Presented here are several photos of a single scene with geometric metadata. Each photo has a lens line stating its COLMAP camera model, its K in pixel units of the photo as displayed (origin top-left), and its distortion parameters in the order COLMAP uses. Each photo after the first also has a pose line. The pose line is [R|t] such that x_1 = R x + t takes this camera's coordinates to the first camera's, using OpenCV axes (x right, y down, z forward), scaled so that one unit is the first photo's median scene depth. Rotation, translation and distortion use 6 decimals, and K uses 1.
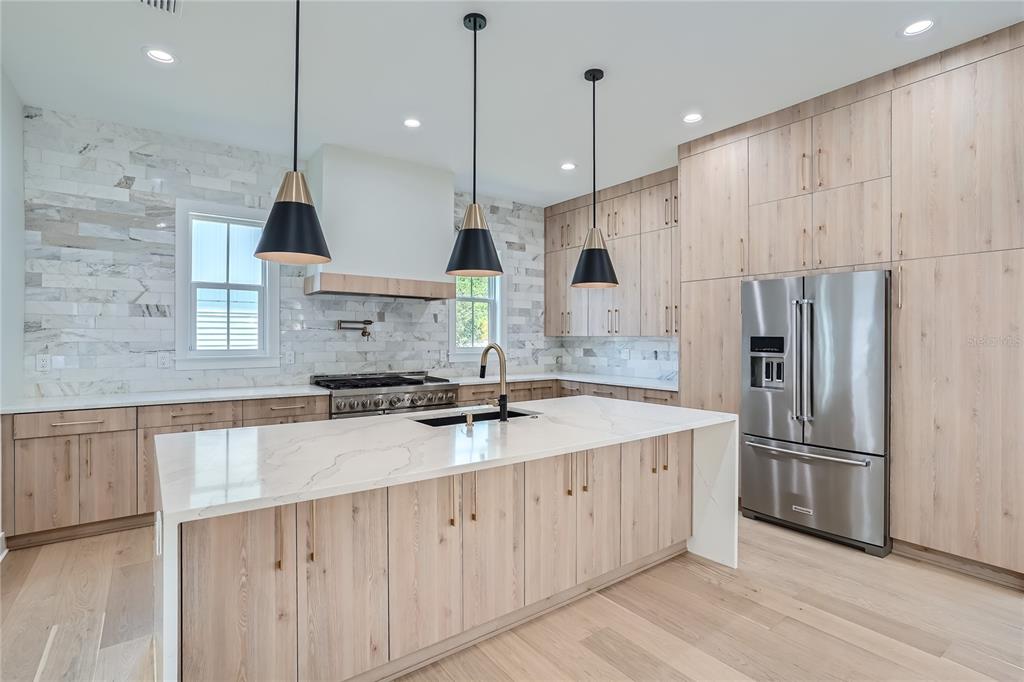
lens RADIAL K [[500.0, 0, 512.8], [0, 500.0, 337.3], [0, 0, 1]] dist [-0.049855, 0.027571]
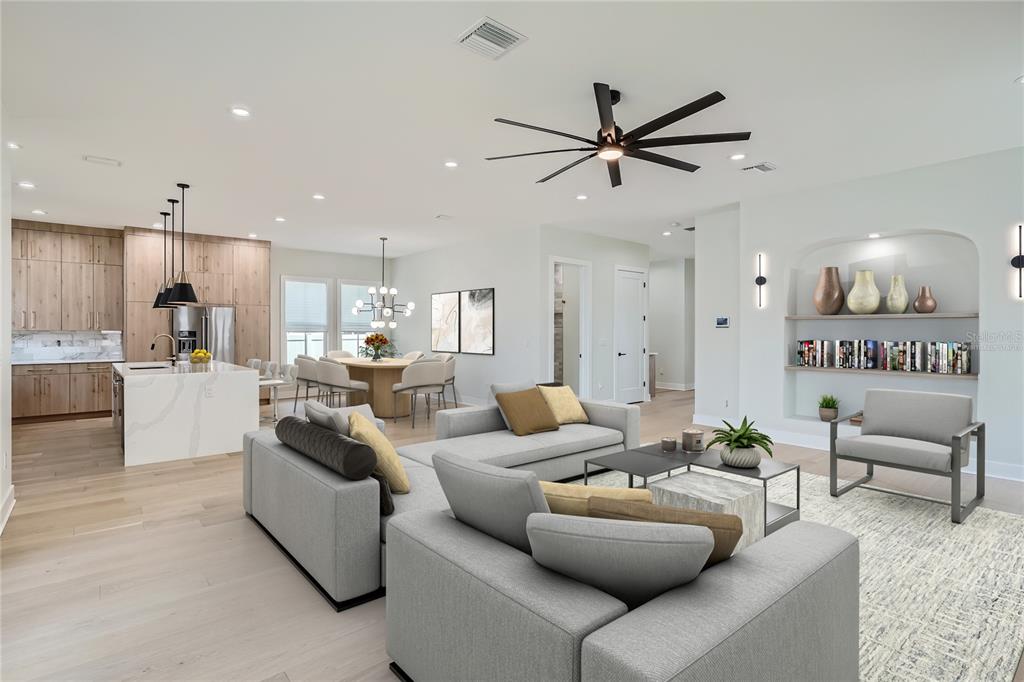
lens RADIAL K [[513.2, 0, 515.8], [0, 513.2, 333.5], [0, 0, 1]] dist [-0.045887, 0.026374]
pose [[-0.066281, -0.005091, 0.997788, -1.562773], [-0.001061, 0.999987, 0.005032, -0.002700], [-0.997800, -0.000726, -0.066286, -0.305267]]
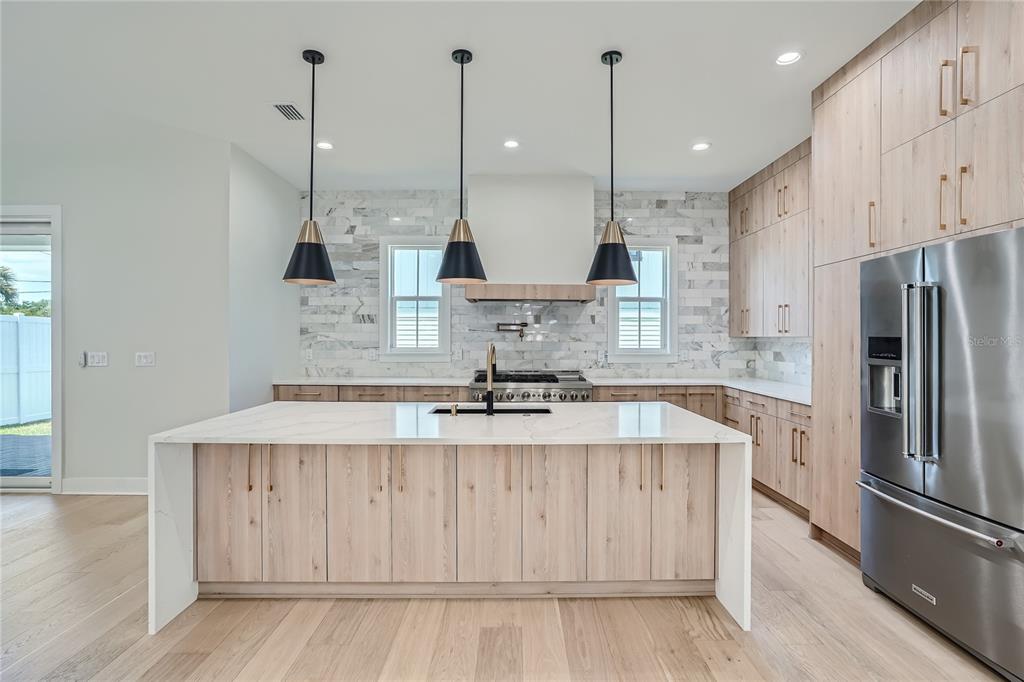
lens RADIAL K [[499.1, 0, 516.1], [0, 499.1, 339.3], [0, 0, 1]] dist [-0.047701, 0.026756]
pose [[0.807477, 0.001558, -0.589896, 0.399448], [-0.000495, 0.999998, 0.001963, 0.000741], [0.589898, -0.001293, 0.807476, 0.096534]]
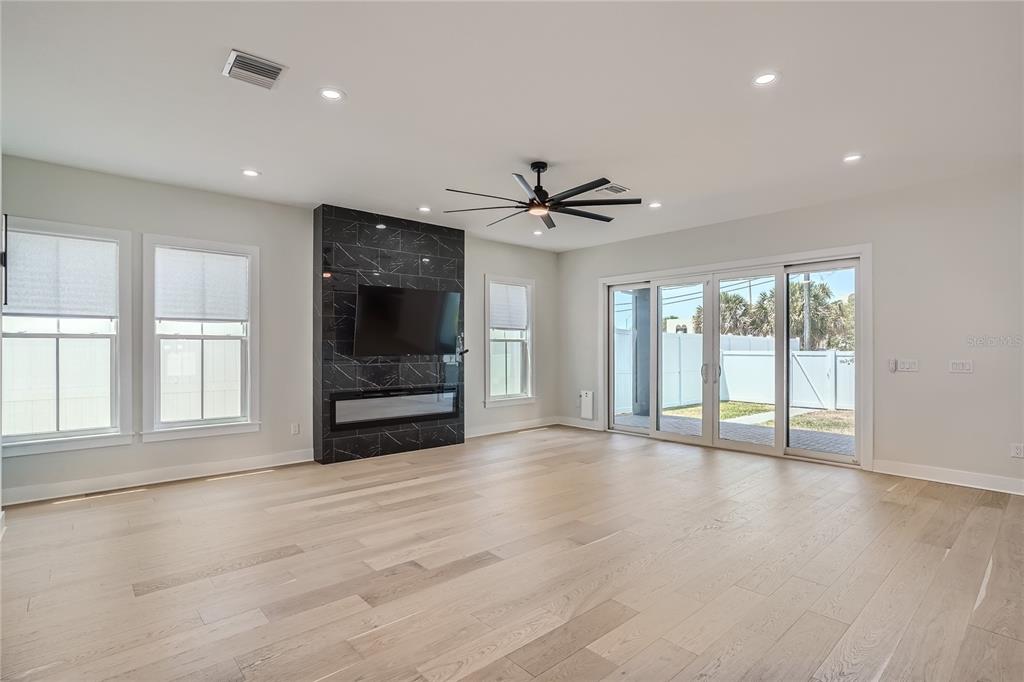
lens RADIAL K [[500.0, 0, 512.8], [0, 500.0, 337.3], [0, 0, 1]] dist [-0.049855, 0.027571]
pose [[0.089662, -0.016892, -0.995829, 0.244140], [-0.000387, 0.999855, -0.016996, -0.004893], [0.995972, 0.001909, 0.089643, -0.634022]]
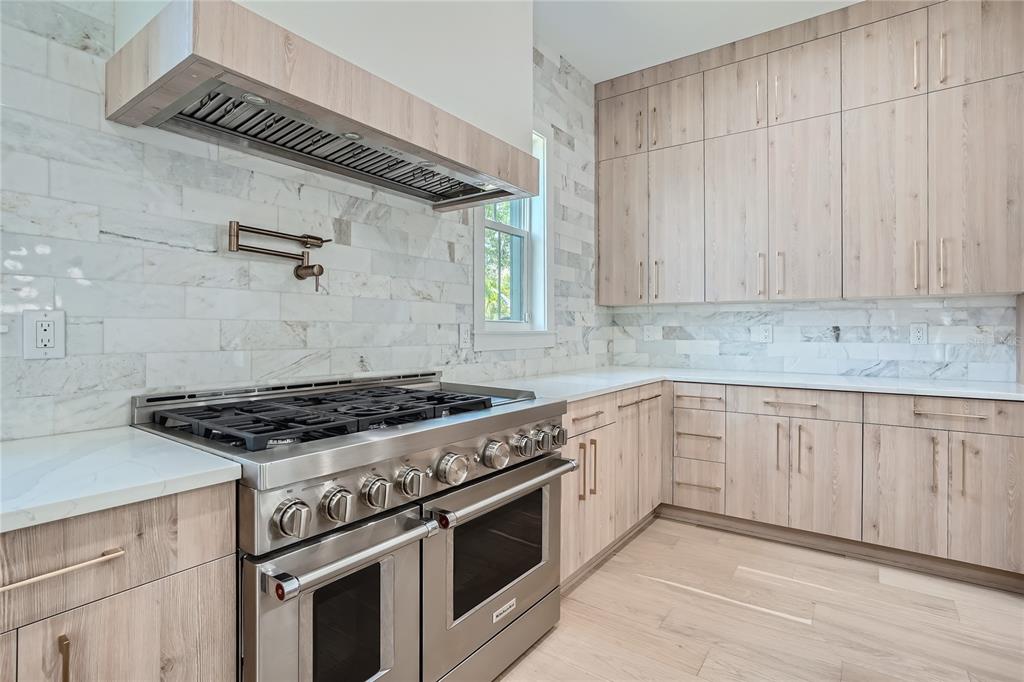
lens RADIAL K [[508.3, 0, 512.2], [0, 508.3, 330.1], [0, 0, 1]] dist [-0.047515, 0.027114]
pose [[0.952829, 0.001163, 0.303504, -0.297150], [-0.000655, 0.999998, -0.001775, 0.040075], [-0.303506, 0.001492, 0.952828, 0.682918]]
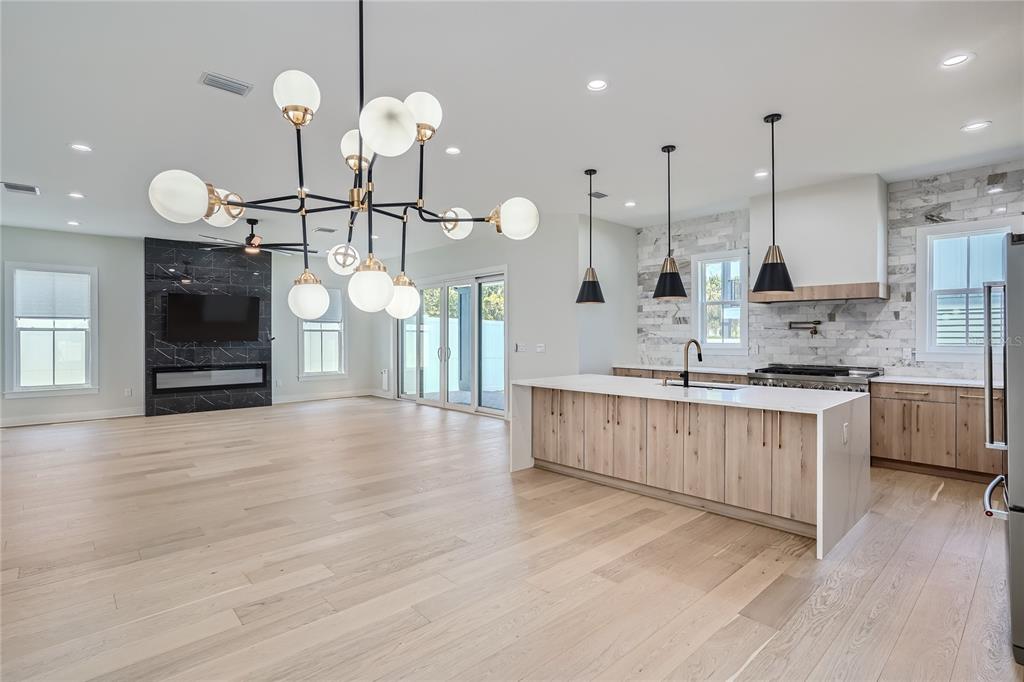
lens RADIAL K [[500.0, 0, 512.8], [0, 500.0, 337.3], [0, 0, 1]] dist [-0.049855, 0.027571]
pose [[0.109327, 0.002215, -0.994003, 0.906594], [0.001734, 0.999996, 0.002419, 0.001405], [0.994004, -0.001988, 0.109322, 0.163451]]
